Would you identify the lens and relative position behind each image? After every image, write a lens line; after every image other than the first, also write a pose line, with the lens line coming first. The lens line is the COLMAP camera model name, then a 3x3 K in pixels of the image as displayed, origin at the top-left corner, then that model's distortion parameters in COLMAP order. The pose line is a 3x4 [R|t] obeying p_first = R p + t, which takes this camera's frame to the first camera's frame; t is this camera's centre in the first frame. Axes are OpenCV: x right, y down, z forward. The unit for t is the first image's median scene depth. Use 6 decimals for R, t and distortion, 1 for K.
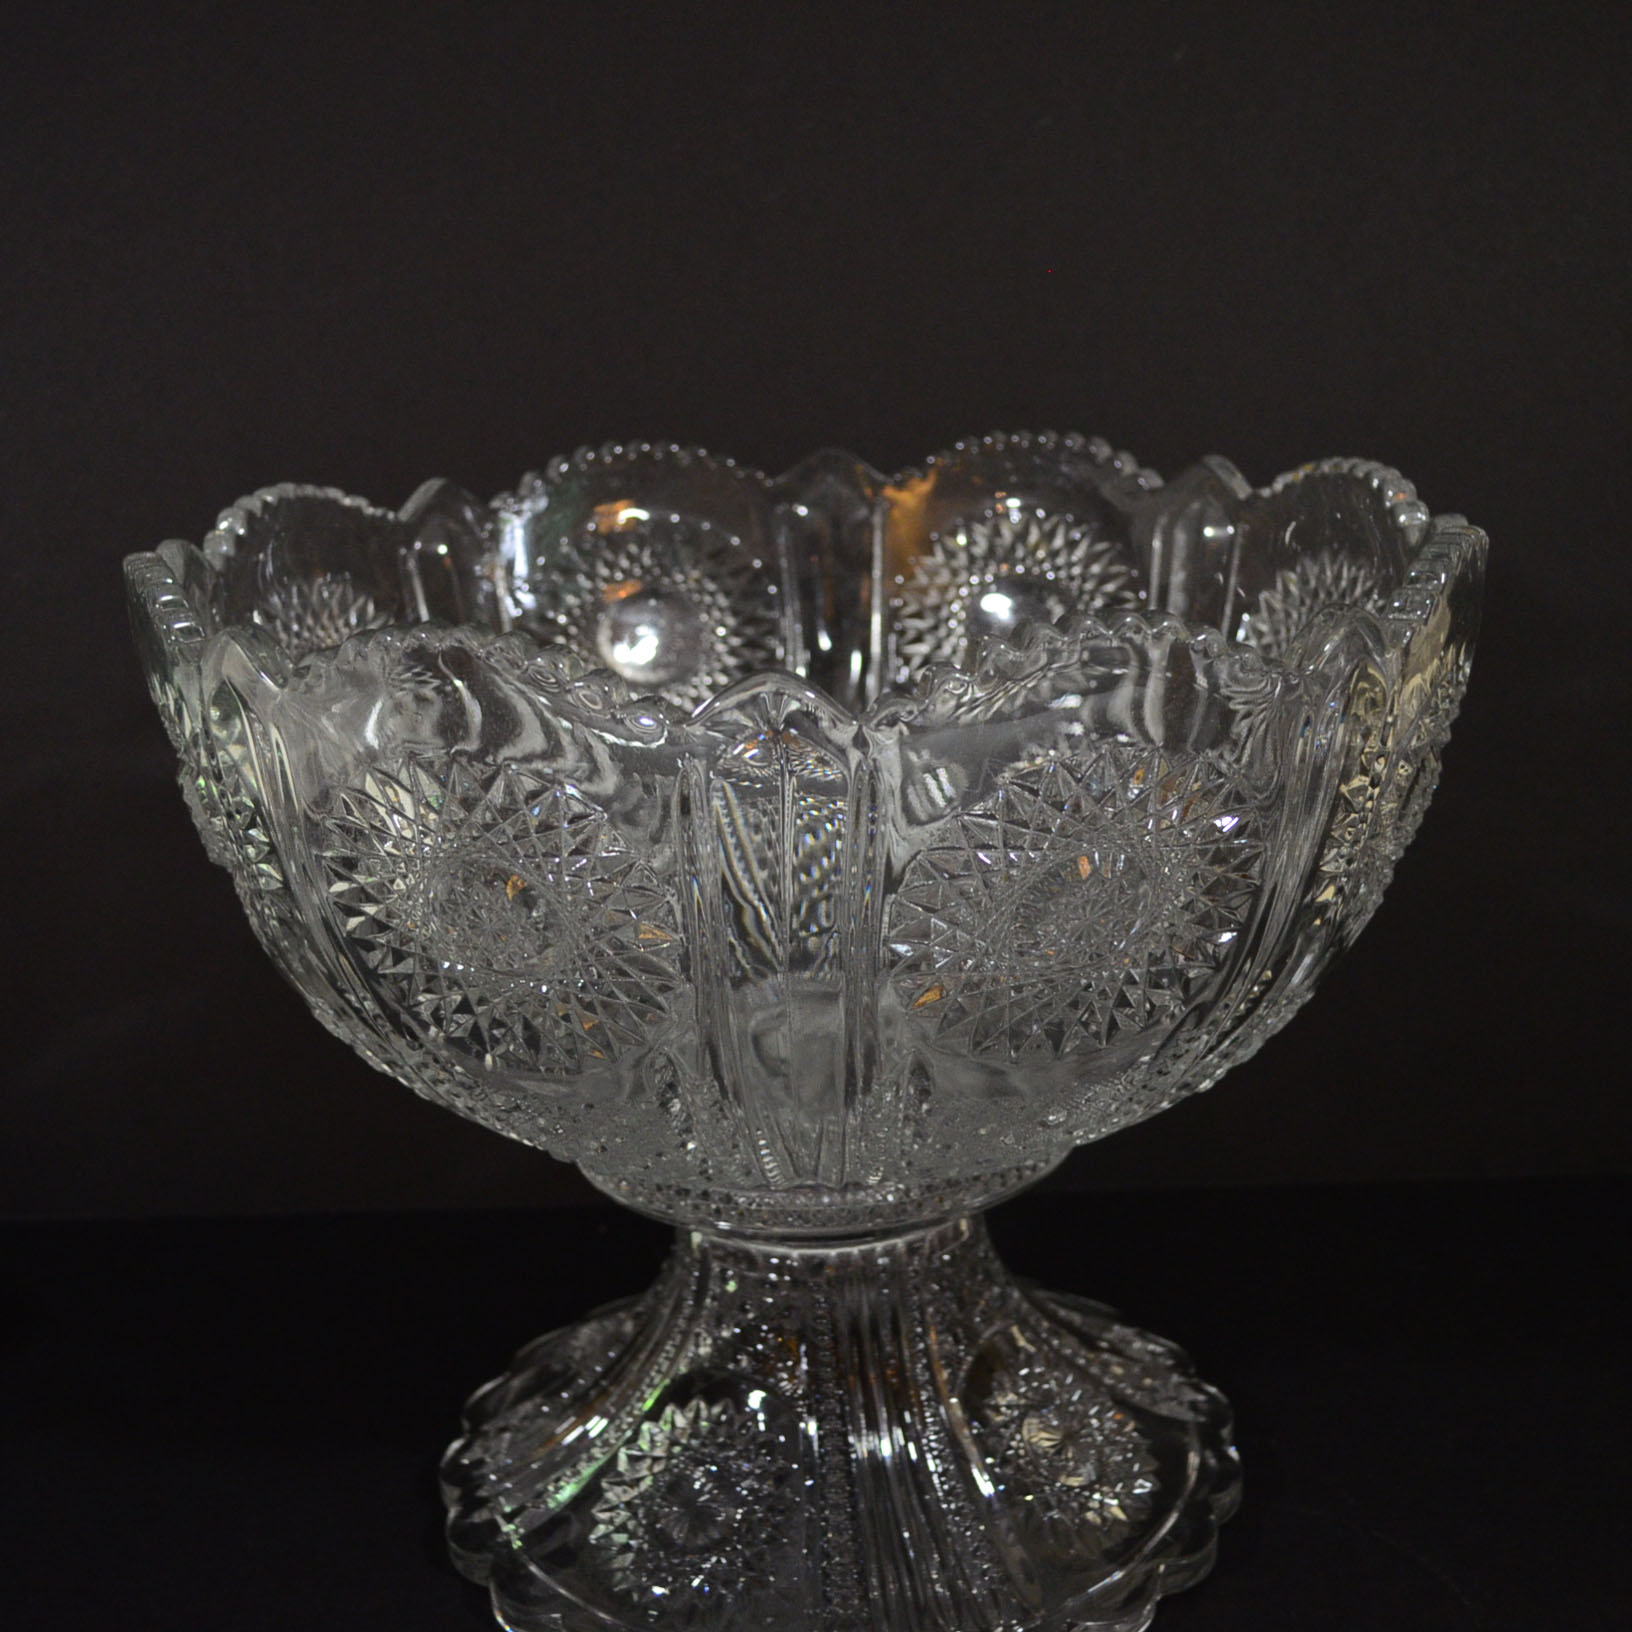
lens RADIAL K [[2851.0, 0, 816.0], [0, 2851.0, 816.0], [0, 0, 1]] dist [0.004653, -0.079536]
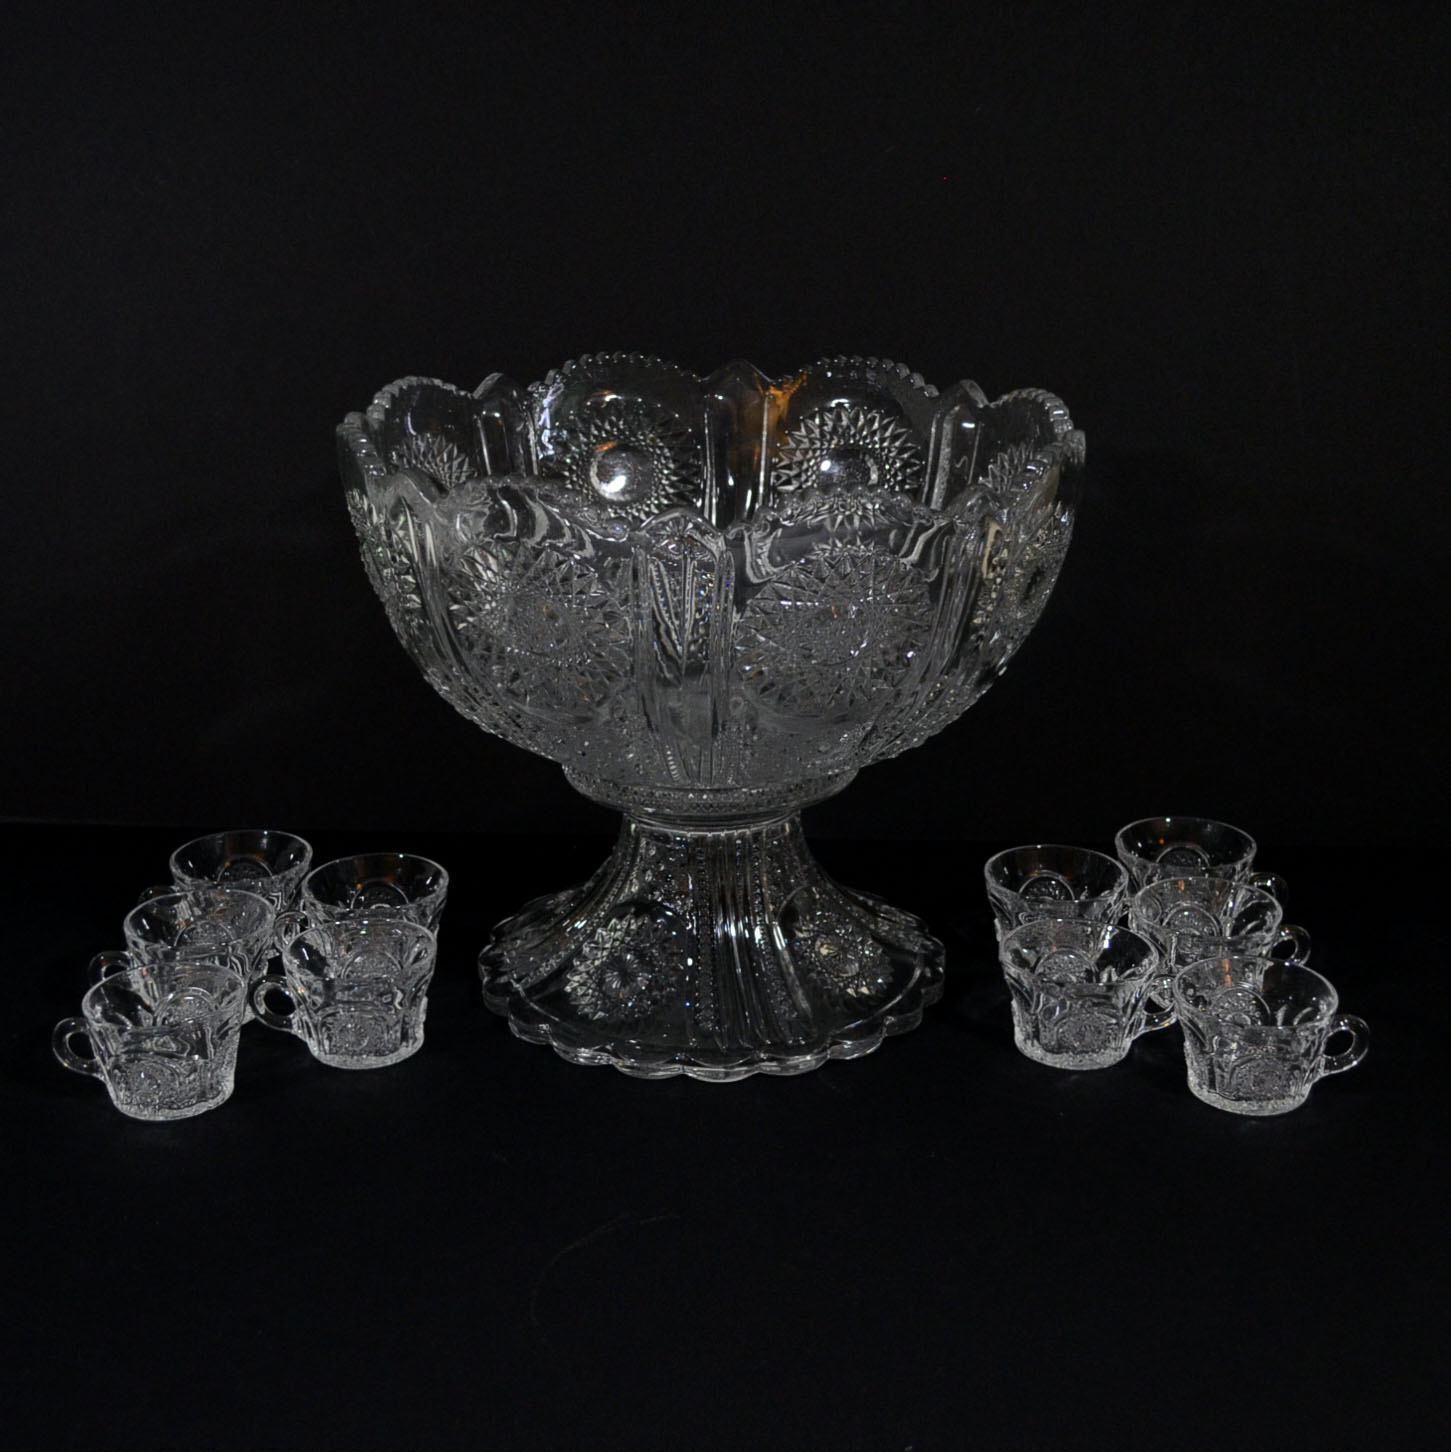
lens RADIAL K [[2536.5, 0, 725.5], [0, 2536.5, 726.0], [0, 0, 1]] dist [0.004653, -0.079536]
pose [[0.998875, 0.045740, -0.012532, 0.029132], [-0.045111, 0.997897, 0.046557, 0.012193], [0.014635, -0.045939, 0.998837, -0.509836]]
